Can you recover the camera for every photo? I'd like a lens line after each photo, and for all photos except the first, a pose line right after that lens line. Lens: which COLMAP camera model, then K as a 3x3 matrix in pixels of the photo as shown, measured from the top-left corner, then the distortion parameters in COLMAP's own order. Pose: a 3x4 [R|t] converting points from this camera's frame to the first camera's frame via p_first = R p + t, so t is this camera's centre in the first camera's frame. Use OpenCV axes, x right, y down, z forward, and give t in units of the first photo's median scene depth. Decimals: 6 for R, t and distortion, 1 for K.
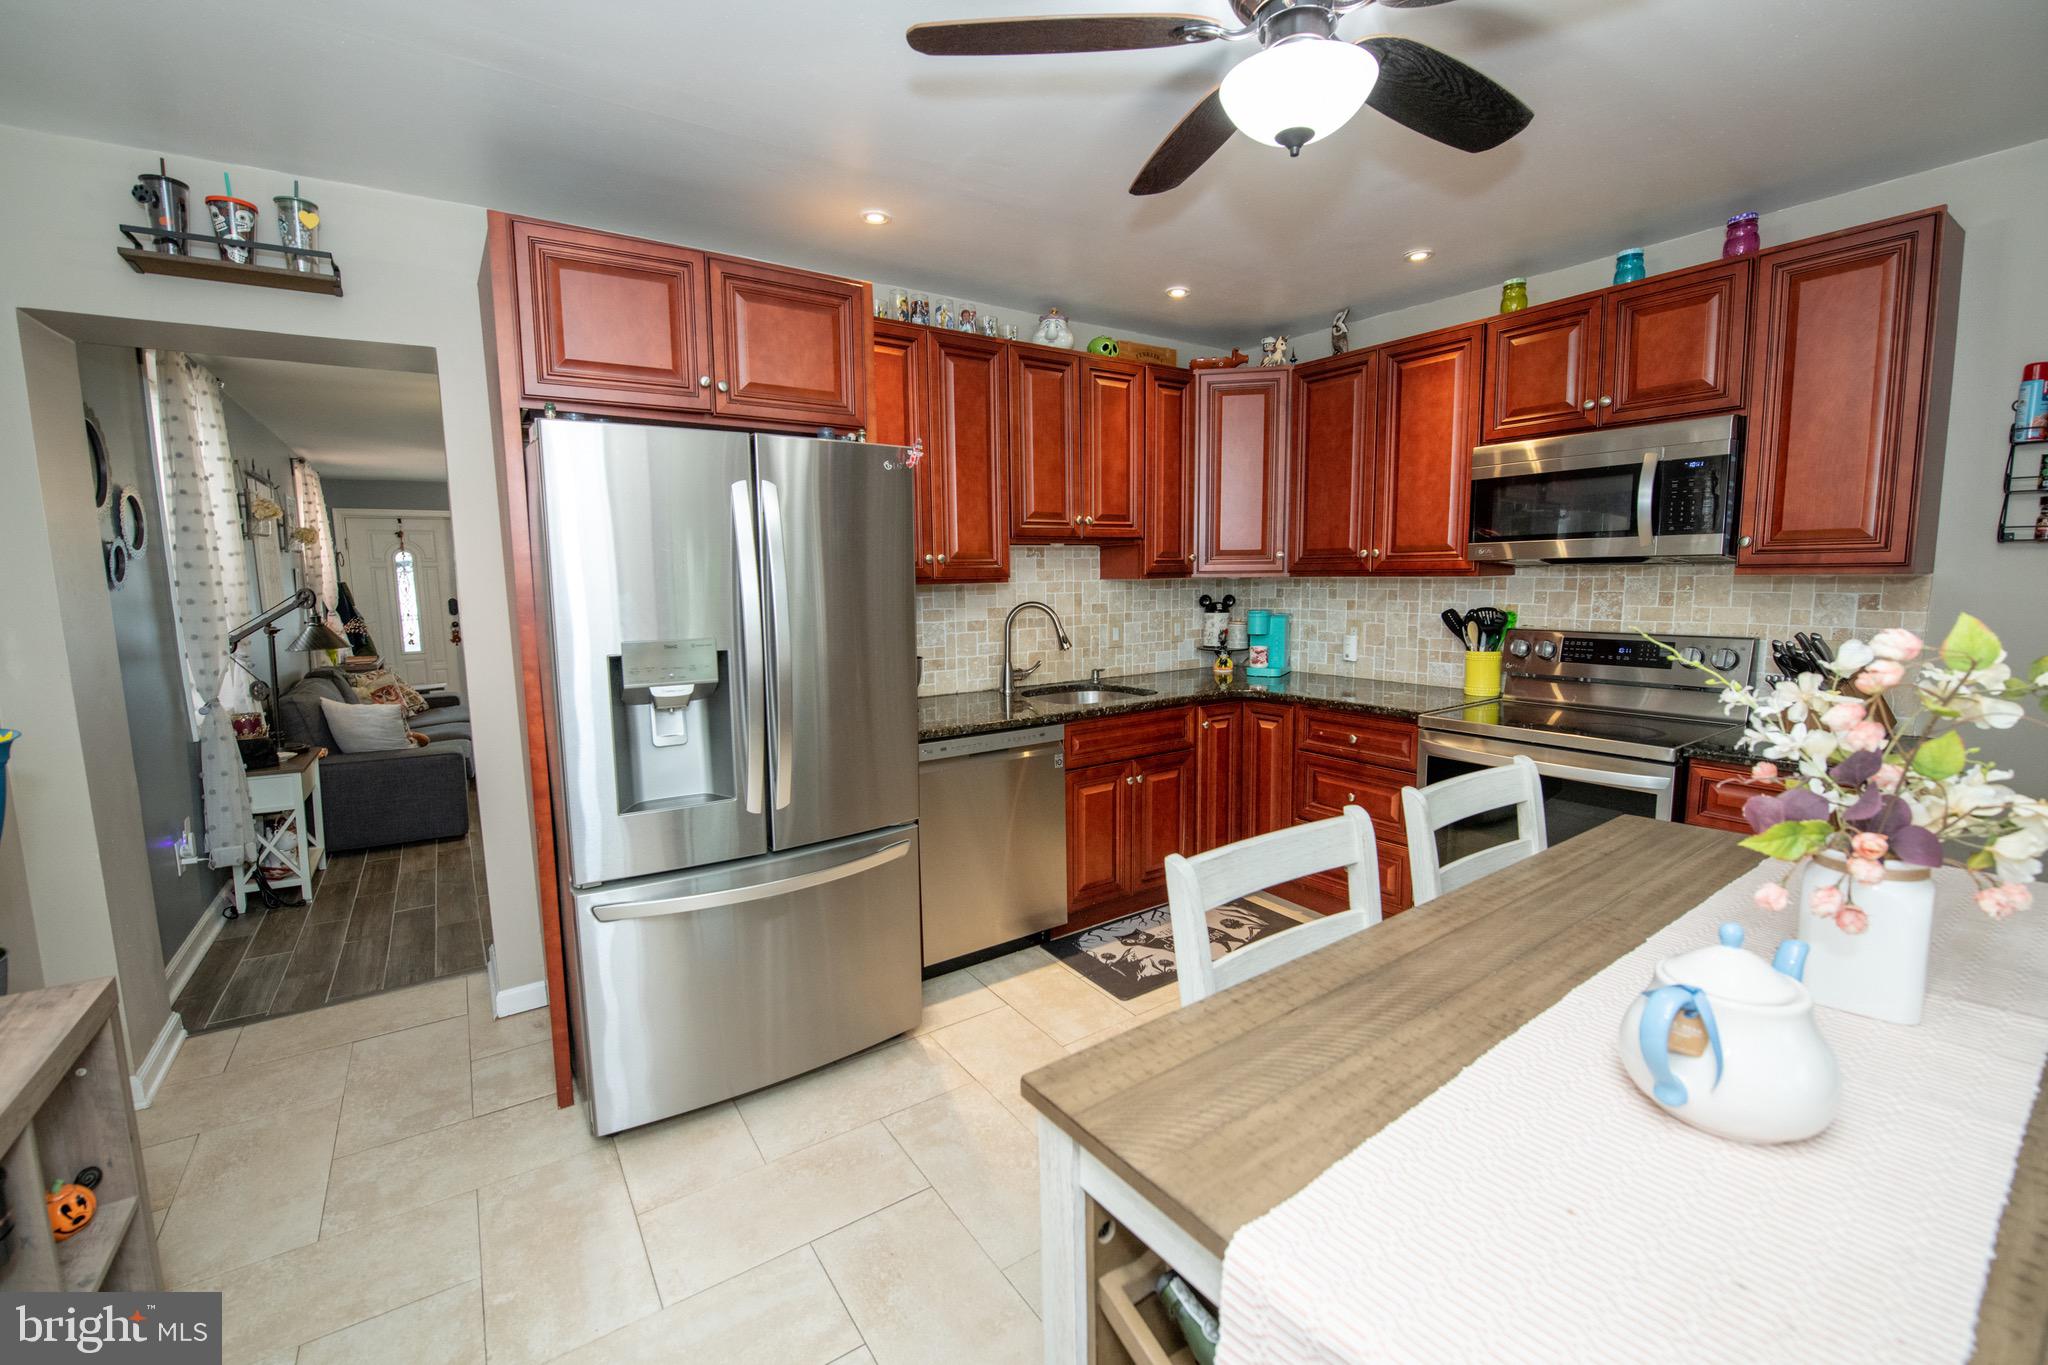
lens RADIAL K [[830.8, 0, 1031.4], [0, 830.8, 678.0], [0, 0, 1]] dist [-0.014793, -0.002783]
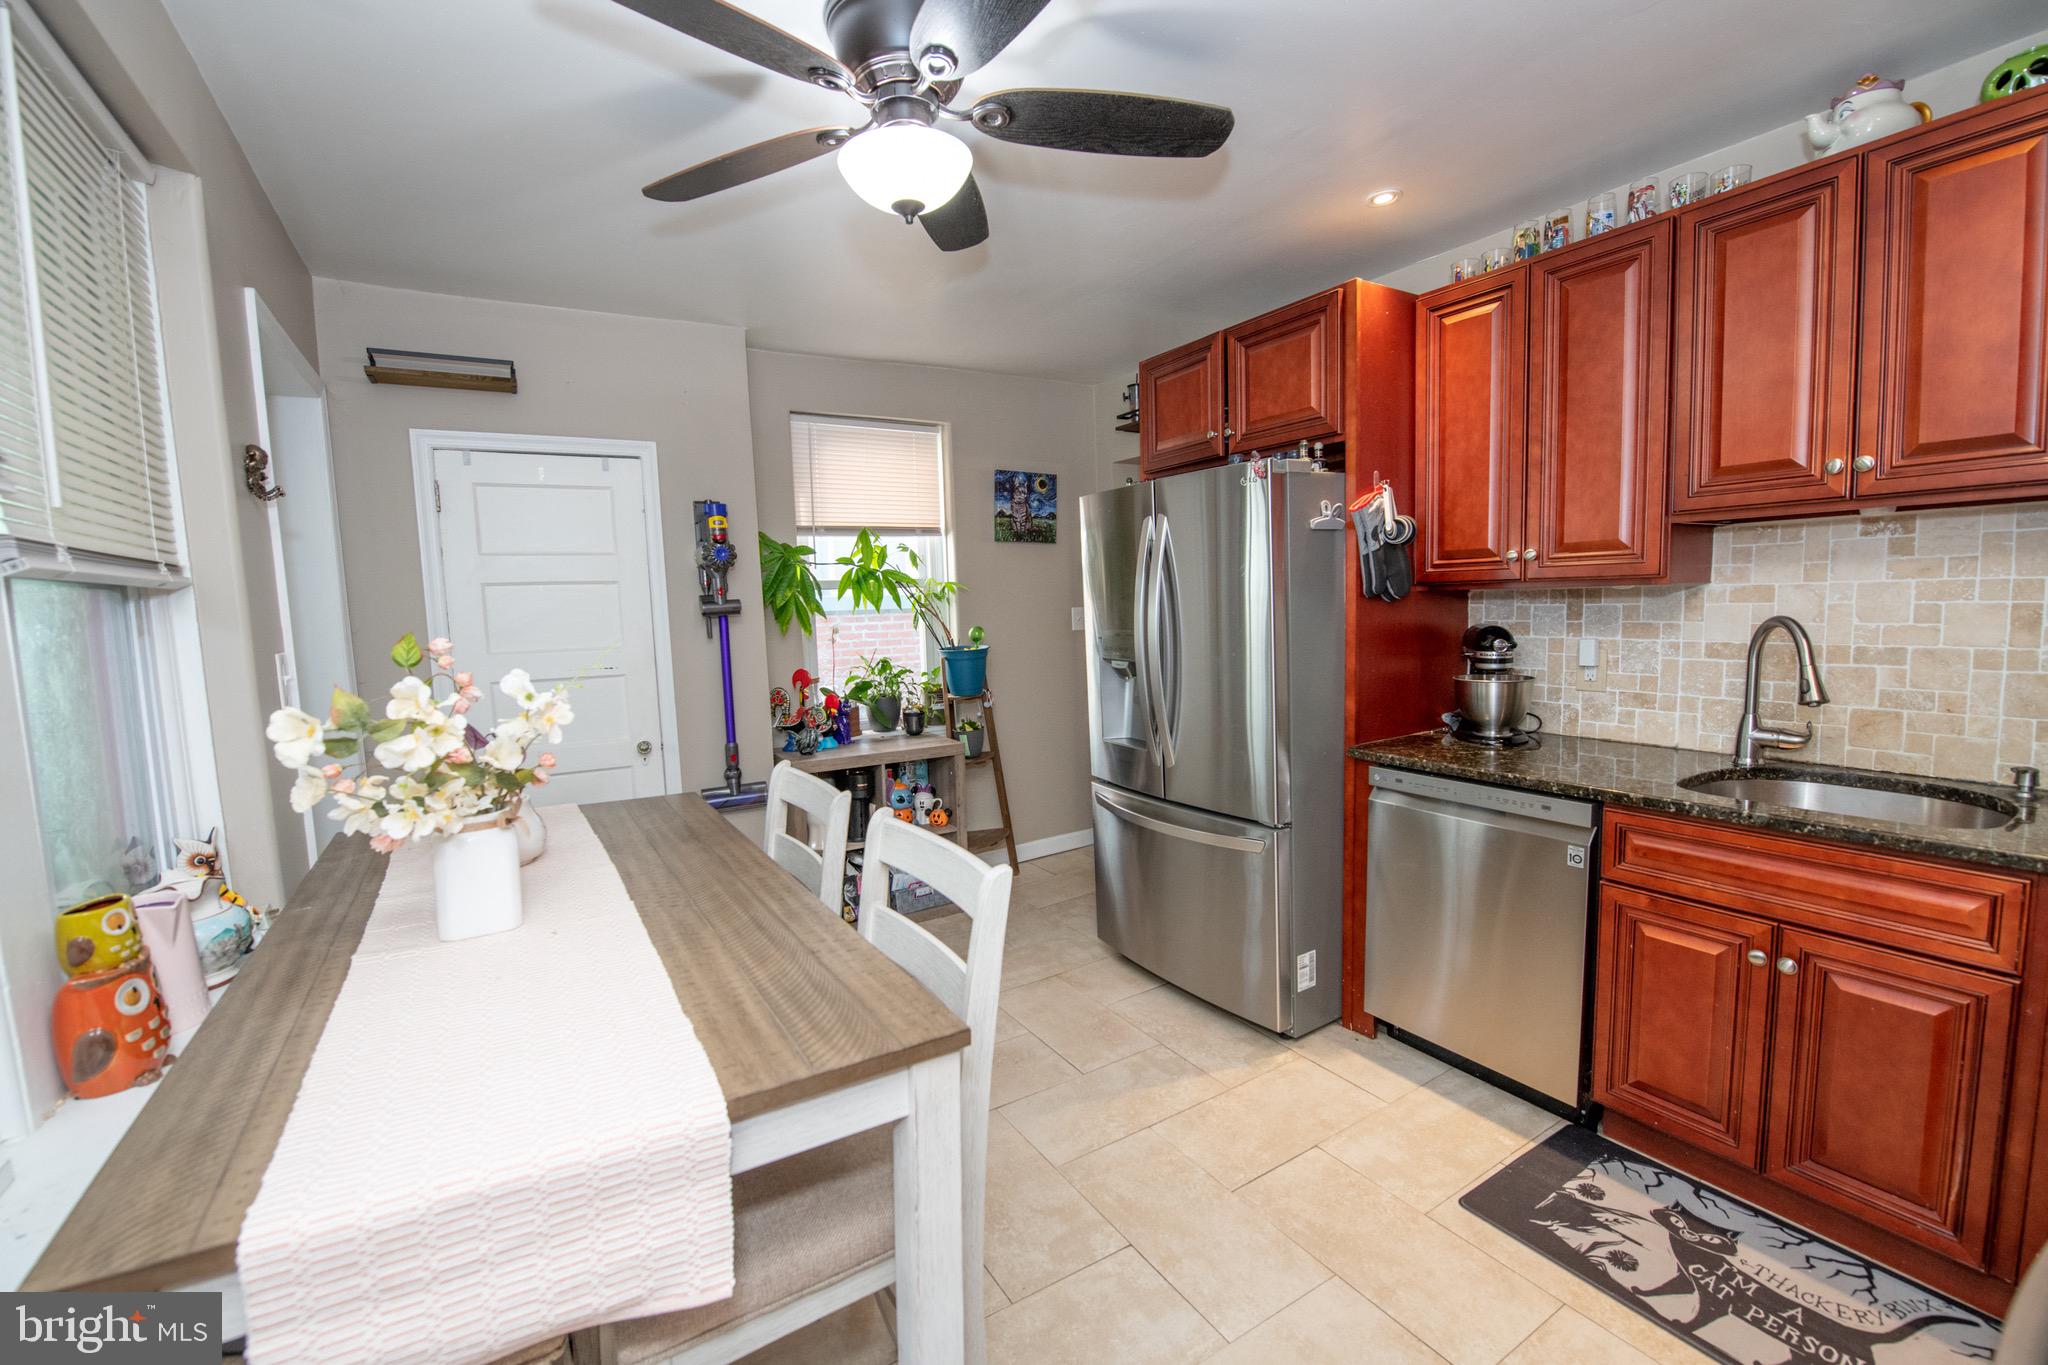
lens RADIAL K [[846.4, 0, 1036.5], [0, 846.4, 679.7], [0, 0, 1]] dist [-0.001051, -0.008266]
pose [[-0.034880, 0.109846, -0.993336, 0.686504], [-0.094804, 0.989095, 0.112706, -0.073114], [0.994885, 0.098103, -0.024085, 0.564920]]
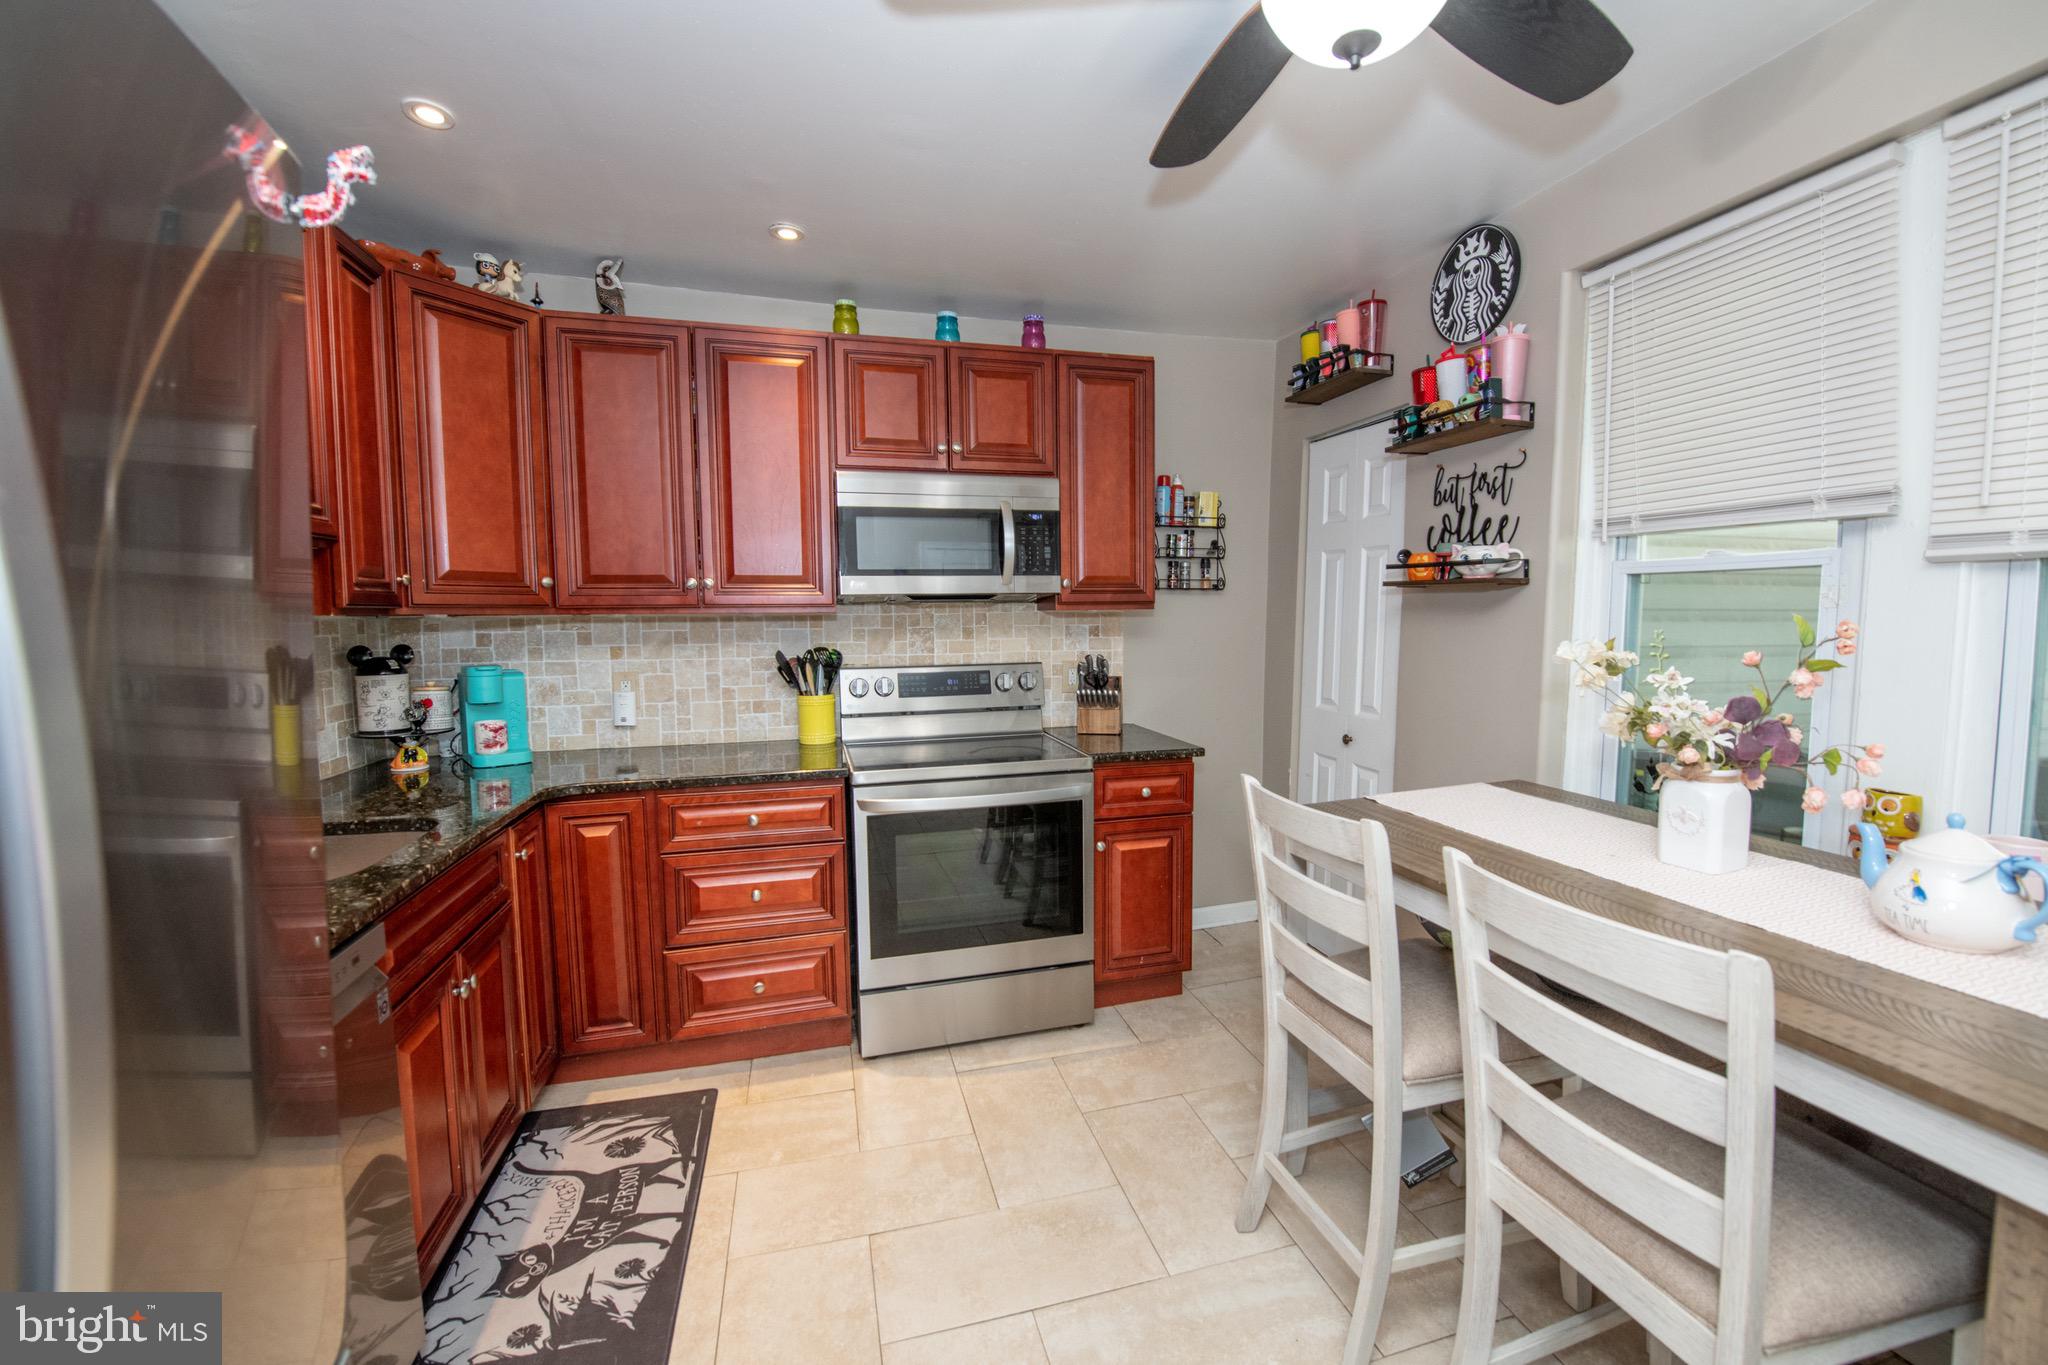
lens RADIAL K [[846.4, 0, 1036.5], [0, 846.4, 679.7], [0, 0, 1]] dist [-0.001051, -0.008266]
pose [[0.330300, -0.064215, 0.941689, -0.268454], [0.120159, 0.992426, 0.025529, -0.046433], [-0.936196, 0.104720, 0.335515, 0.480478]]
